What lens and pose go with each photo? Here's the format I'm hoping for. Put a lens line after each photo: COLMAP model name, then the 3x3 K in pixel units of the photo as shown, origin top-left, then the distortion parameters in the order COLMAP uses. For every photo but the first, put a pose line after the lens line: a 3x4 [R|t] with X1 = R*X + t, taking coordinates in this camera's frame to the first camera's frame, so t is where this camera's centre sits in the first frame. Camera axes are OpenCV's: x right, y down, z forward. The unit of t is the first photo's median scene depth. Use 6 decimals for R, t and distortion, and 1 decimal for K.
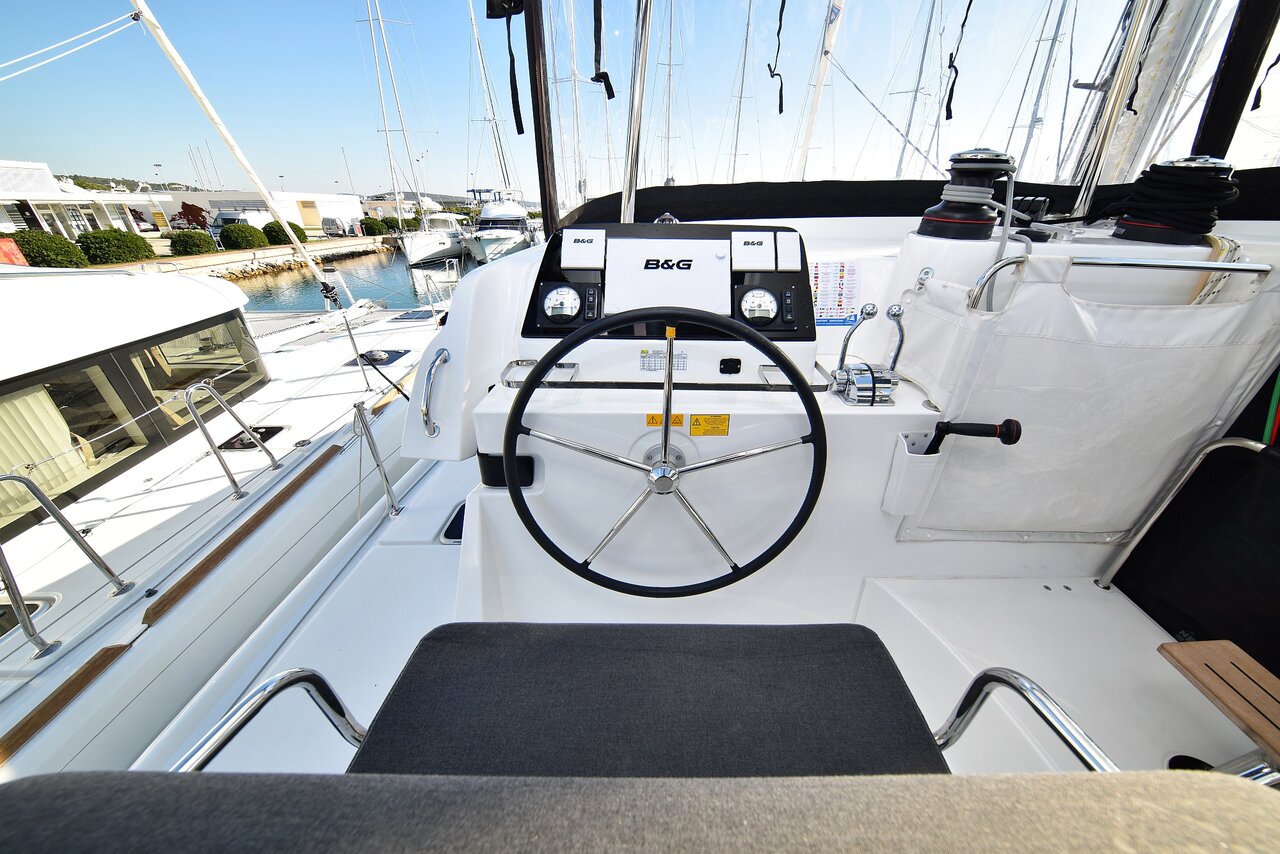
lens RADIAL K [[407.0, 0, 640.0], [0, 407.0, 427.0], [0, 0, 1]] dist [-0.002037, -0.000166]
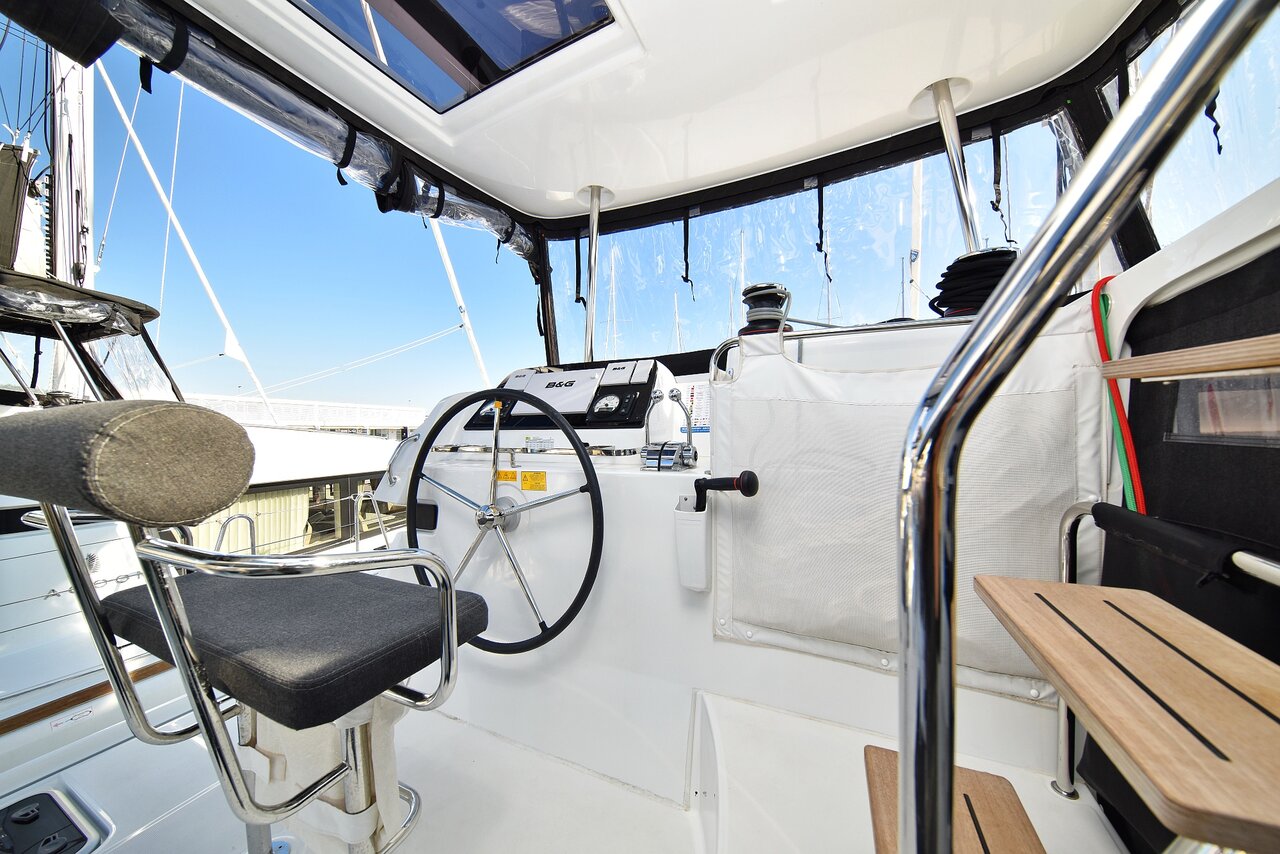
lens RADIAL K [[407.0, 0, 640.0], [0, 407.0, 427.0], [0, 0, 1]] dist [-0.002037, -0.000166]
pose [[0.914613, -0.021924, -0.403735, 0.887387], [-0.174324, 0.879575, -0.442672, 0.315274], [0.364820, 0.475254, 0.800649, 0.020033]]
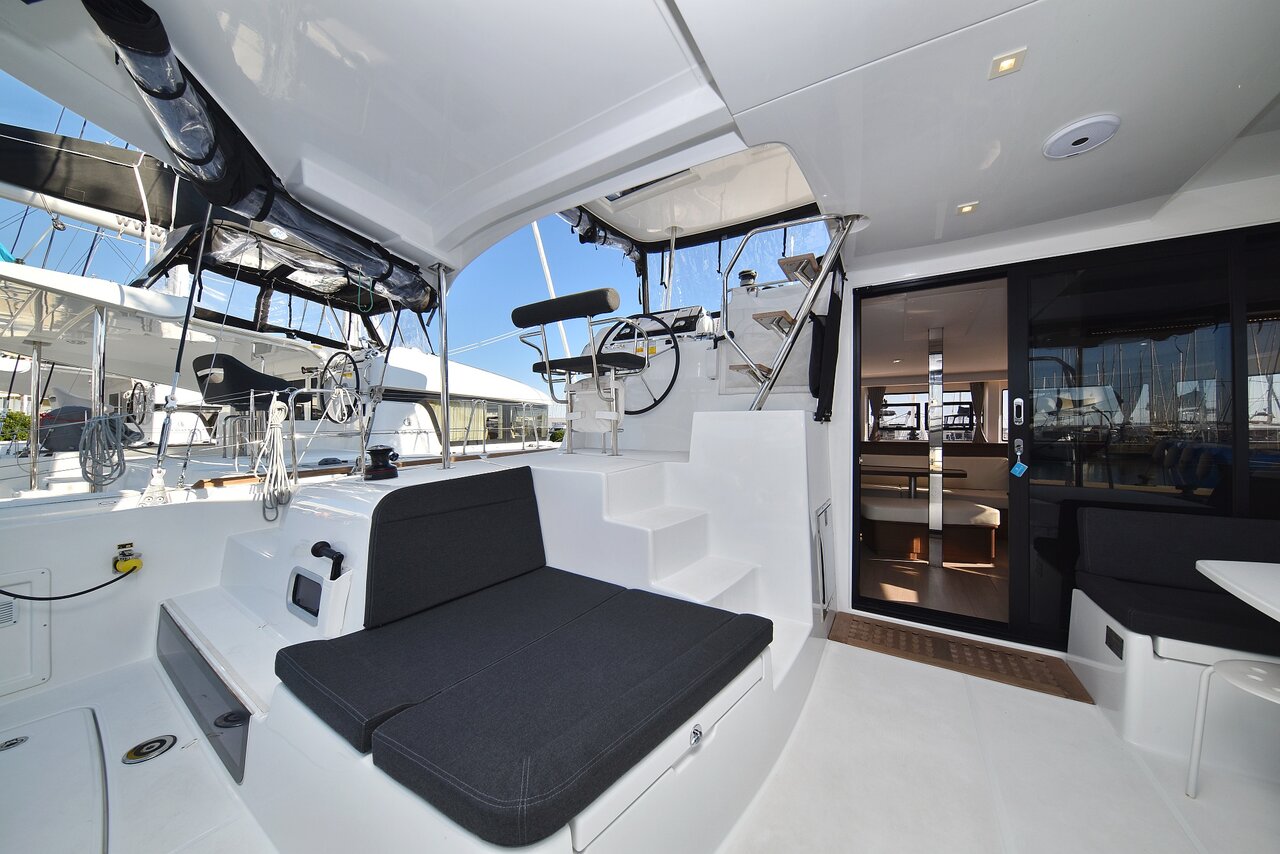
lens RADIAL K [[417.6, 0, 624.3], [0, 417.6, 427.5], [0, 0, 1]] dist [-0.001533, -0.000170]
pose [[0.846669, 0.003183, -0.532110, 1.561009], [-0.269021, 0.865334, -0.422877, 1.755966], [0.459107, 0.501186, 0.733508, -1.074243]]
